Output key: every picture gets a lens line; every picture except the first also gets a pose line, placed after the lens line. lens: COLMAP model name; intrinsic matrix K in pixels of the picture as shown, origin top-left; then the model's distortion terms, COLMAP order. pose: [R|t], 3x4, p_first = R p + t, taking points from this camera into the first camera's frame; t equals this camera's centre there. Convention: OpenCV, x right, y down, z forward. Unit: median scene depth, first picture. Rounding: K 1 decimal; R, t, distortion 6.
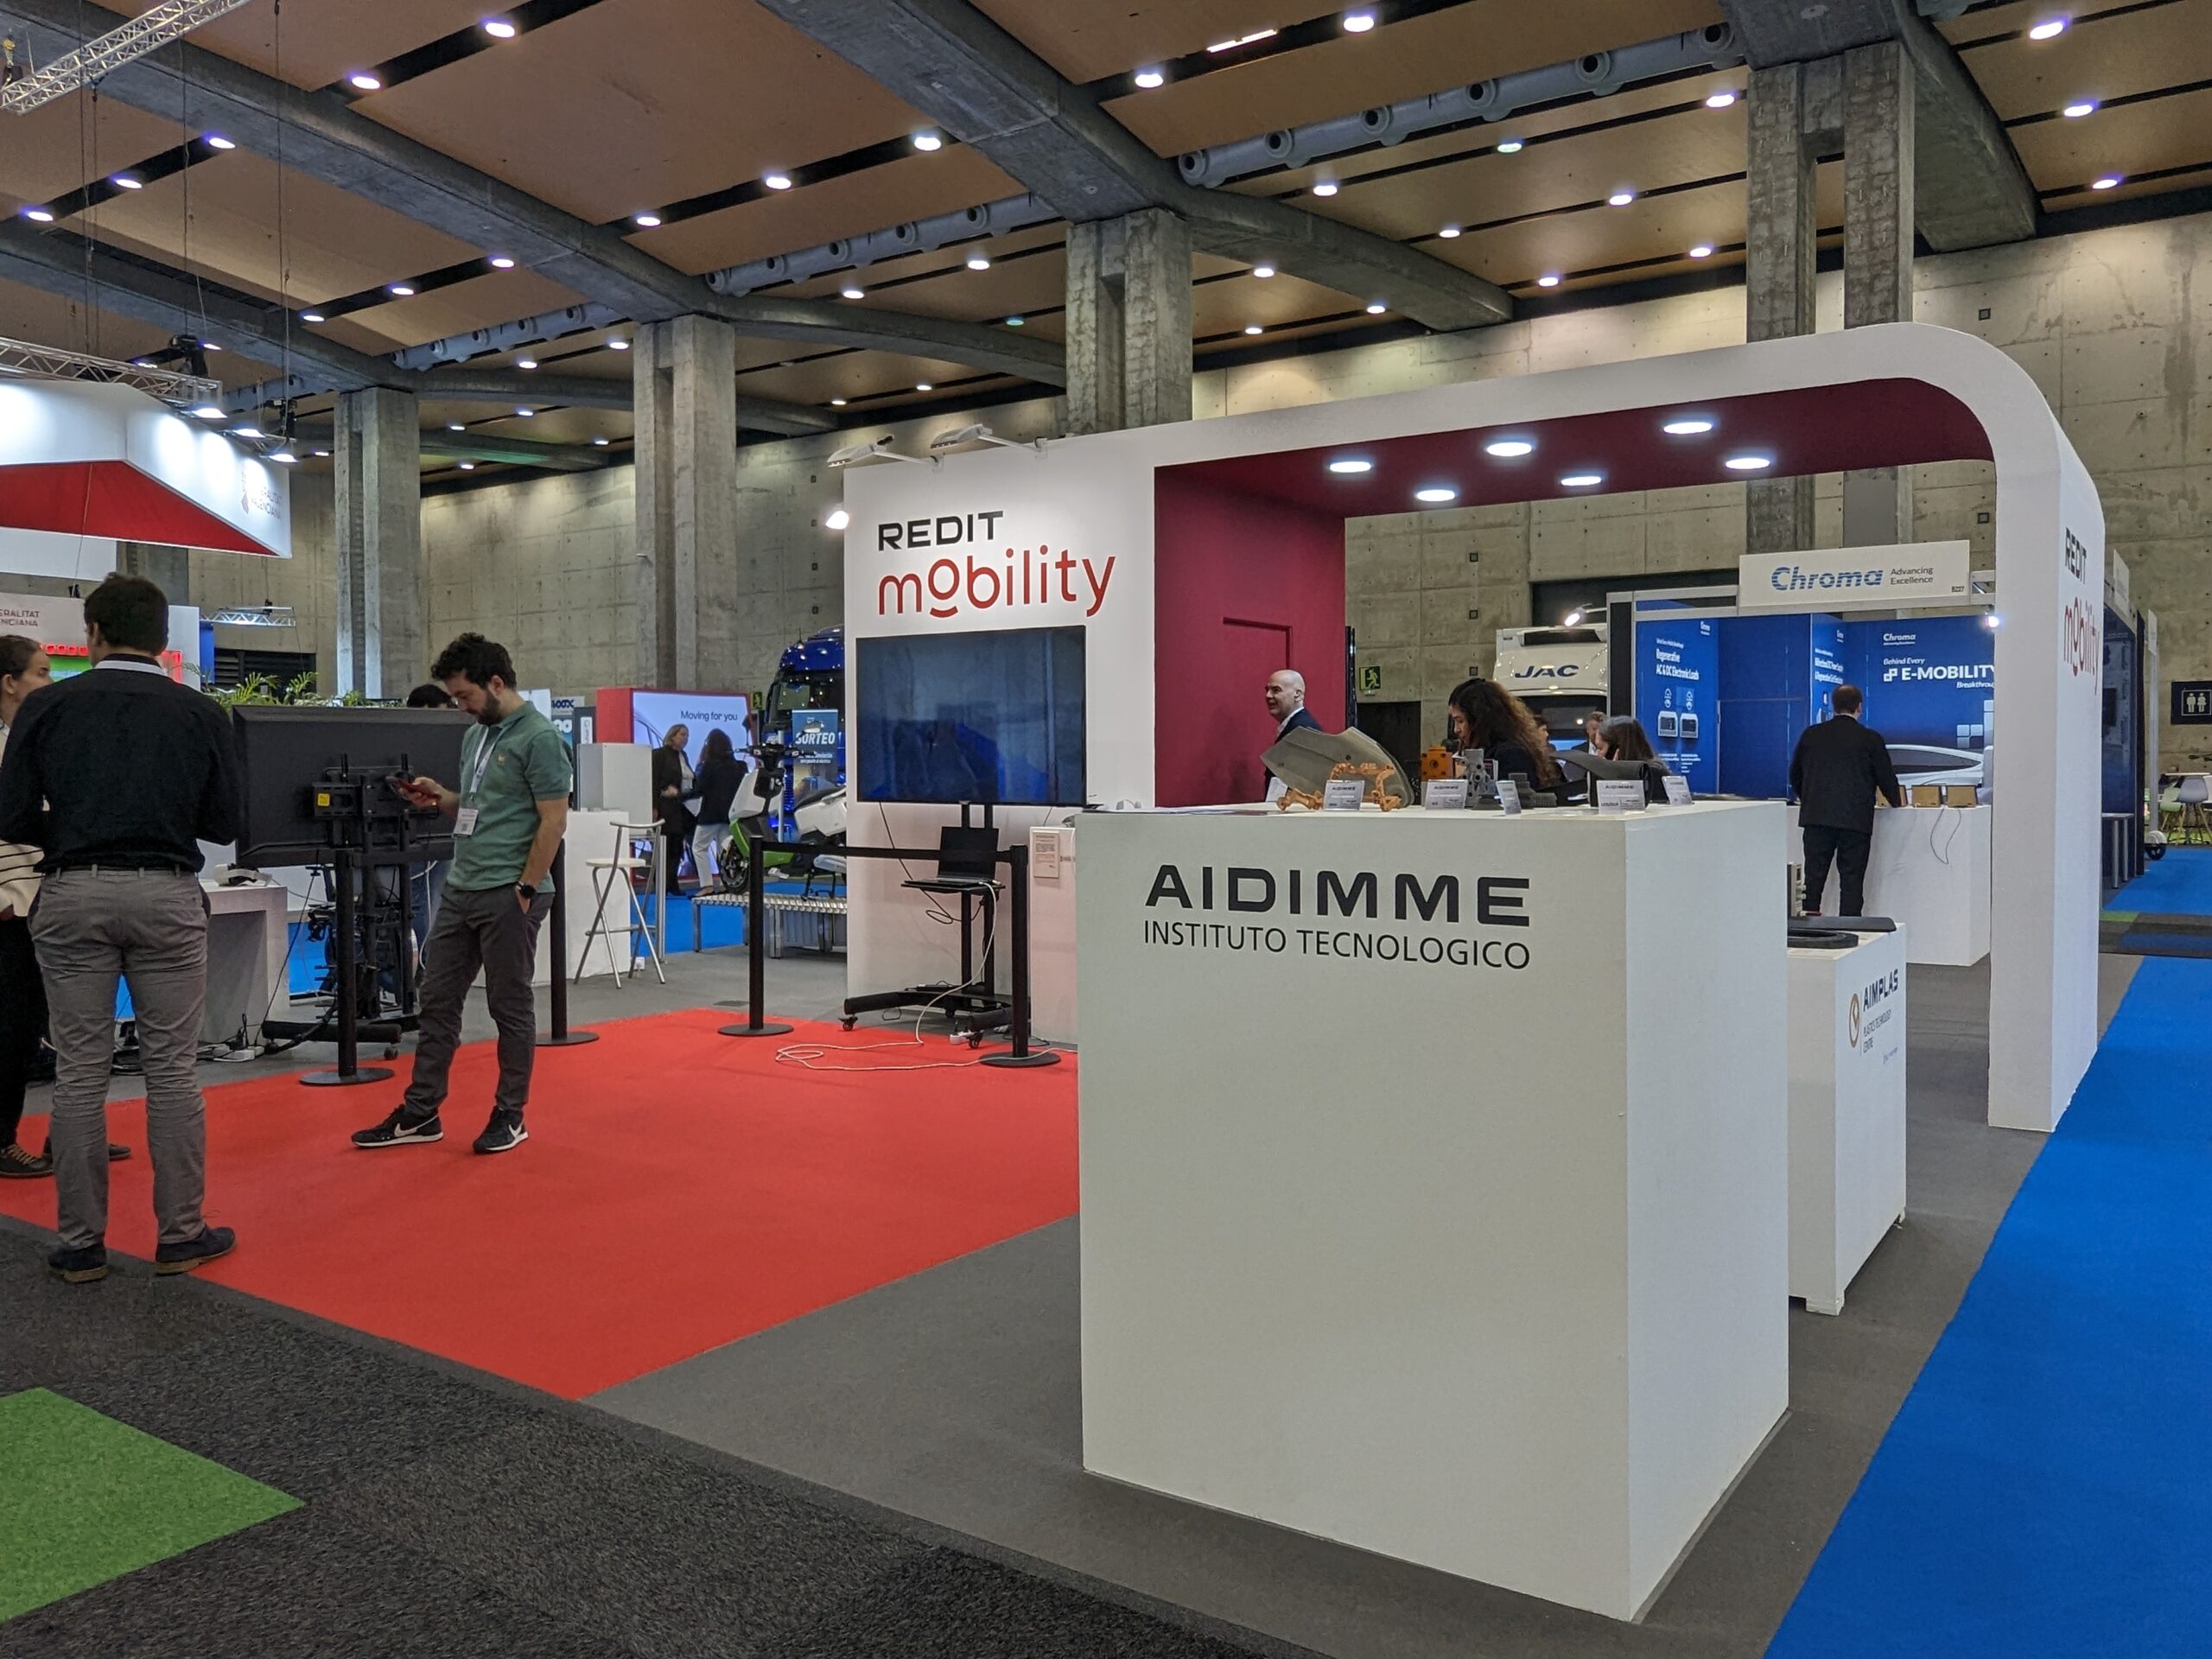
lens RADIAL K [[1667.4, 0, 1125.9], [0, 1667.4, 830.4], [0, 0, 1]] dist [-0.002841, -0.010006]
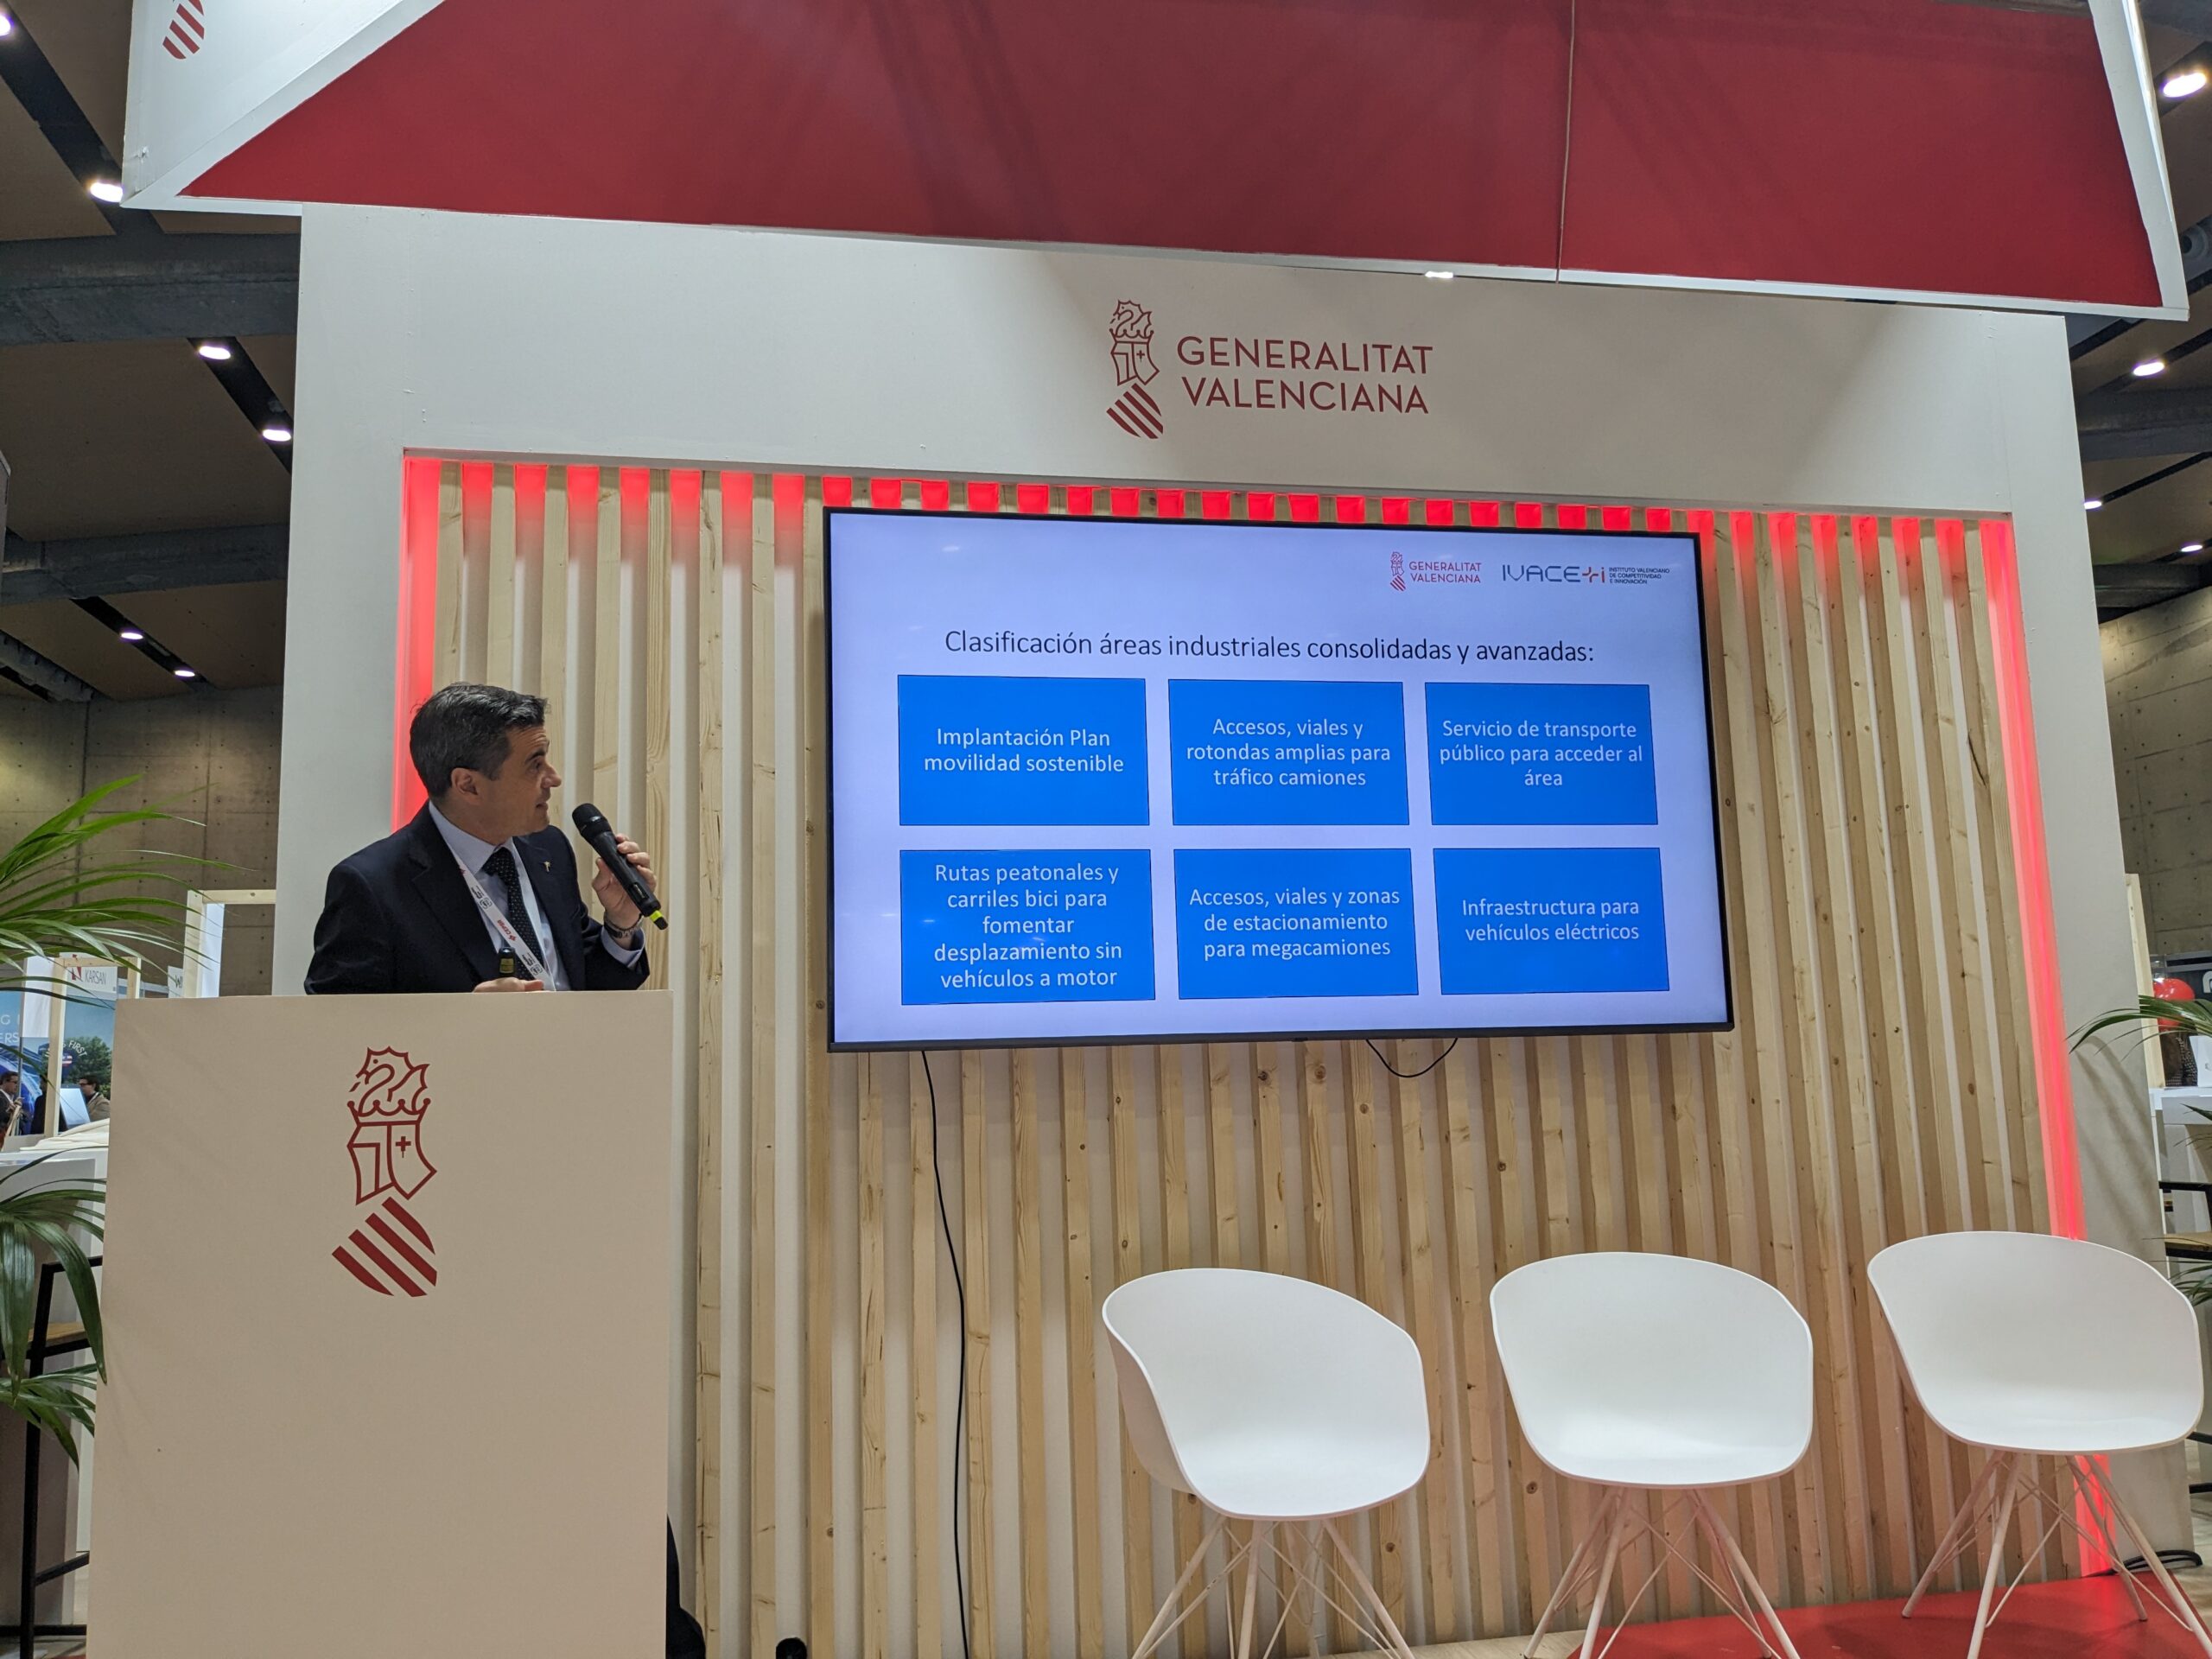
lens RADIAL K [[1768.5, 0, 1093.2], [0, 1768.5, 838.0], [0, 0, 1]] dist [0.043467, -0.075016]
pose [[0.709289, -0.113319, -0.695750, -0.256579], [-0.002131, 0.986645, -0.162870, -0.015401], [0.704915, 0.117005, 0.699575, 0.394661]]
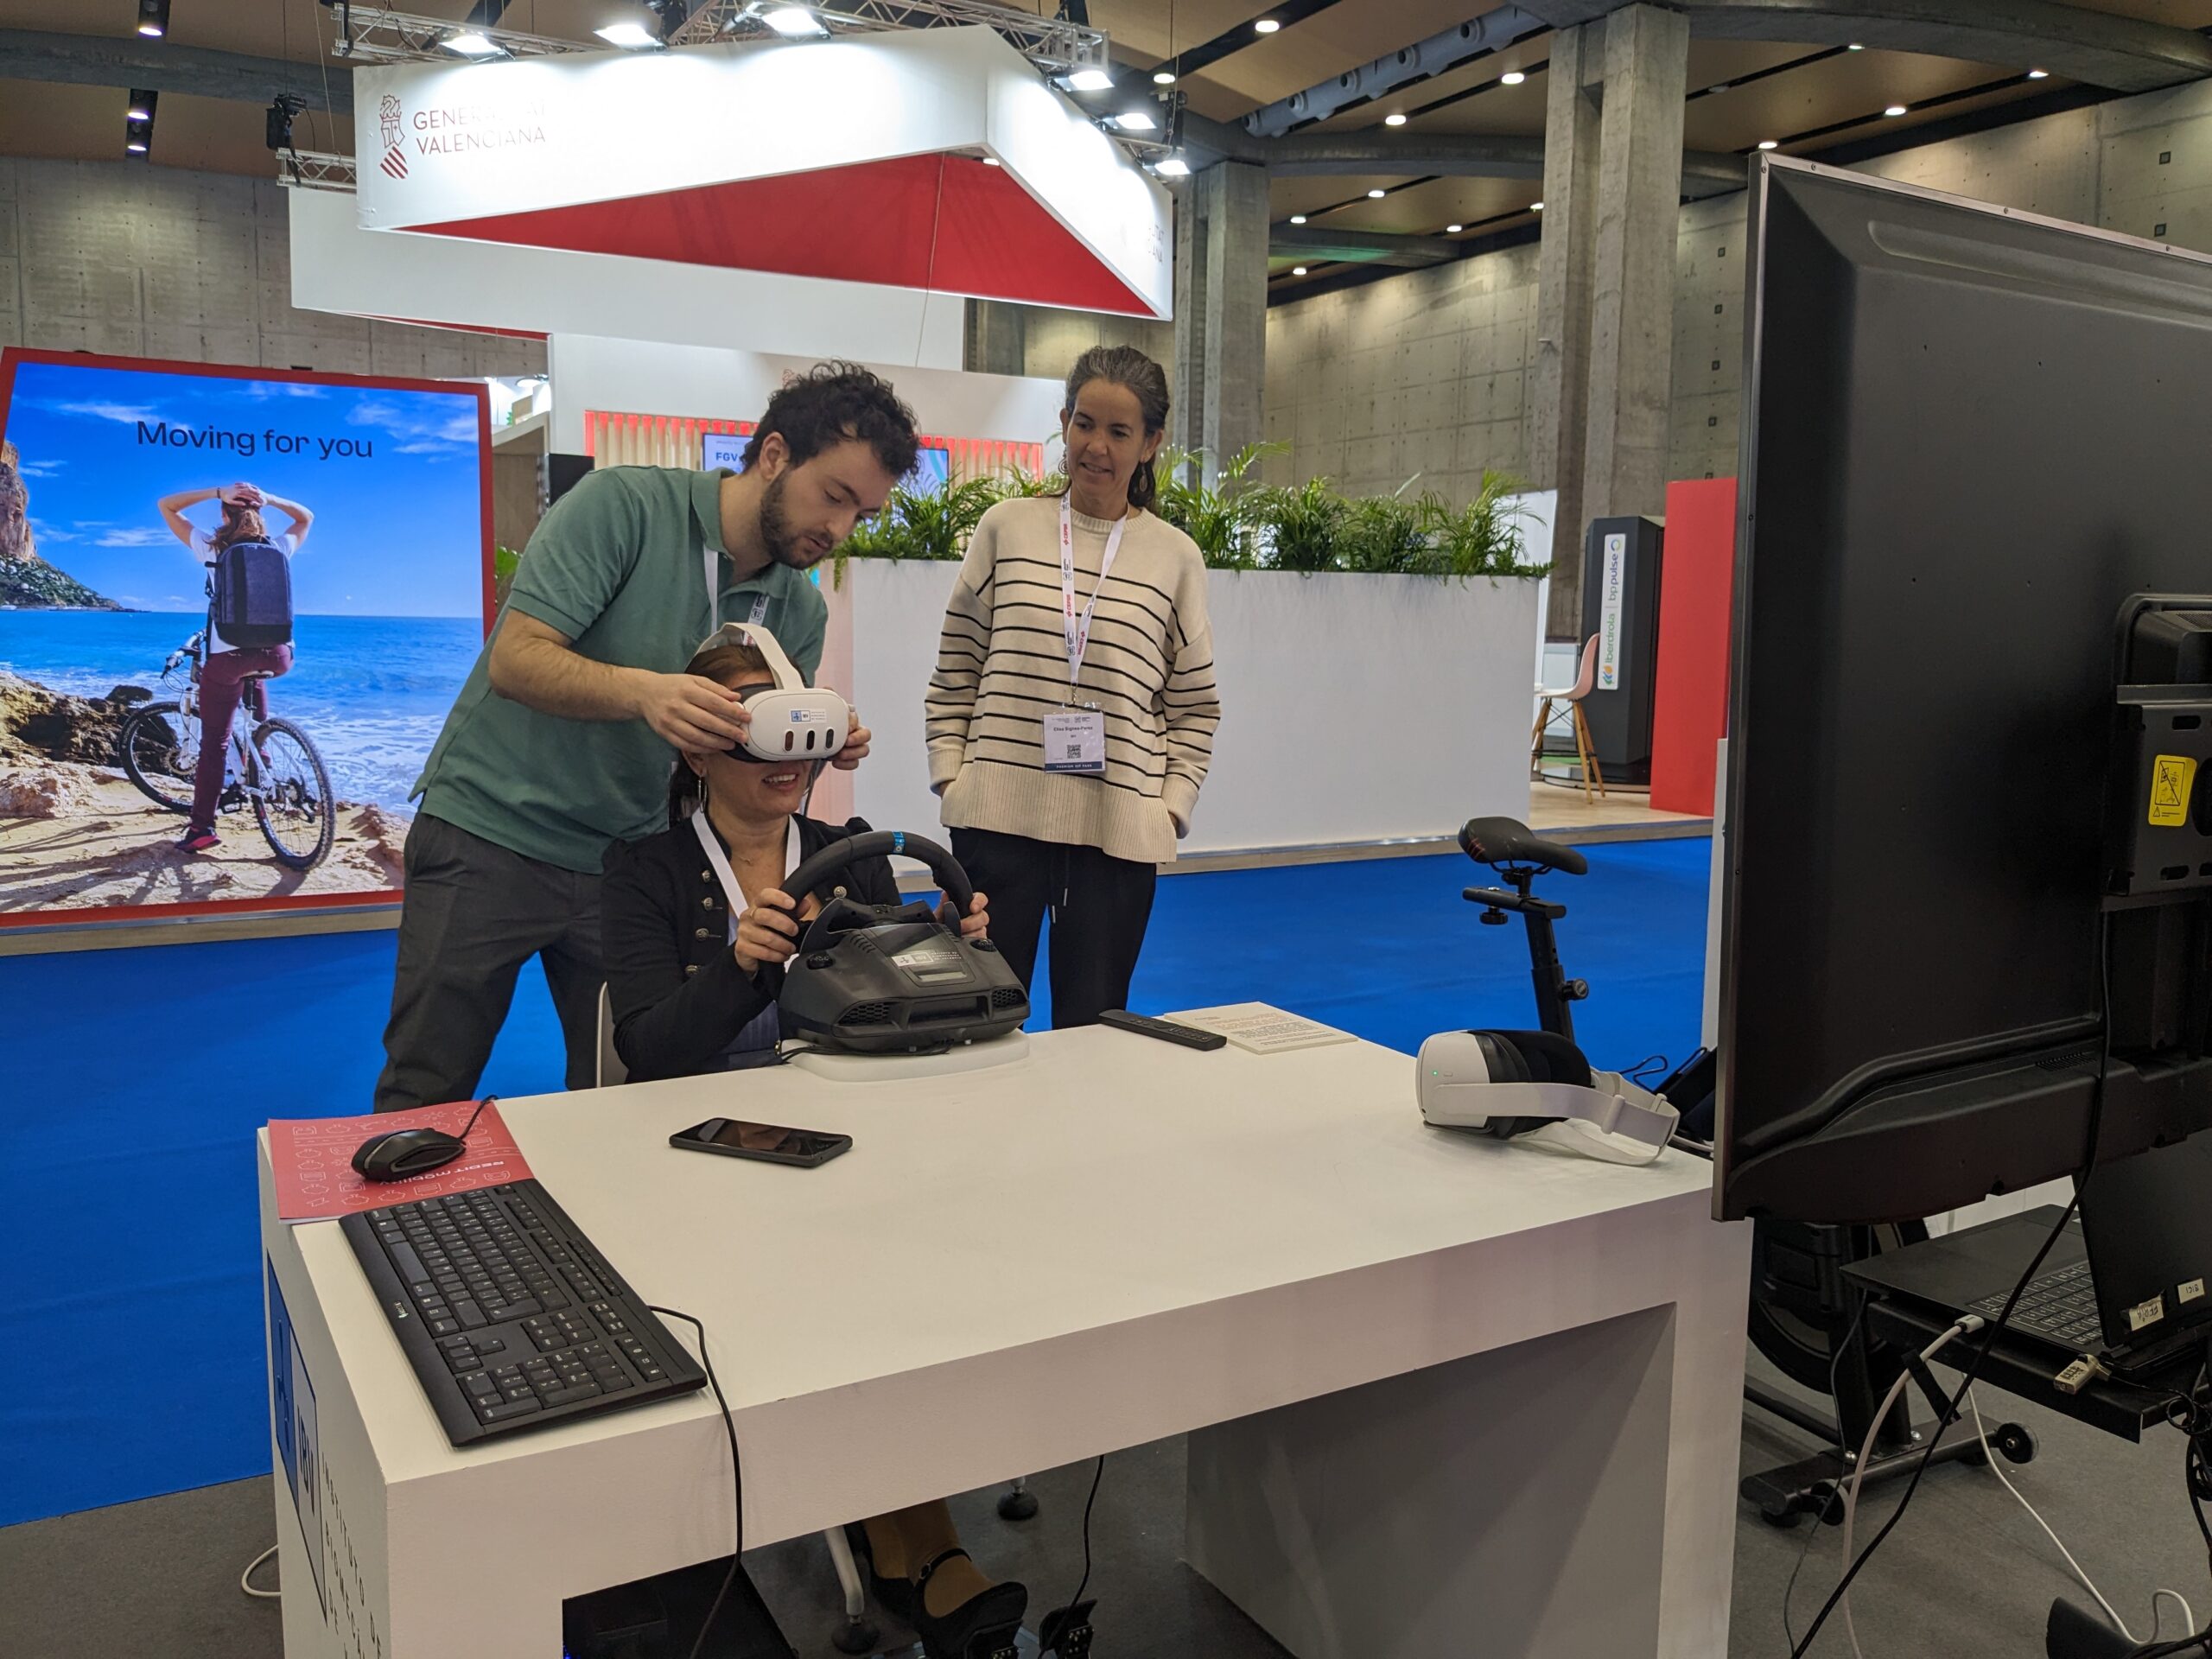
lens RADIAL K [[1768.5, 0, 1117.2], [0, 1768.5, 835.5], [0, 0, 1]] dist [0.043467, -0.075016]
pose [[0.900055, 0.070360, -0.430059, -0.101039], [-0.034091, 0.995224, 0.091475, -0.005411], [0.434441, -0.067671, 0.898155, 0.162027]]
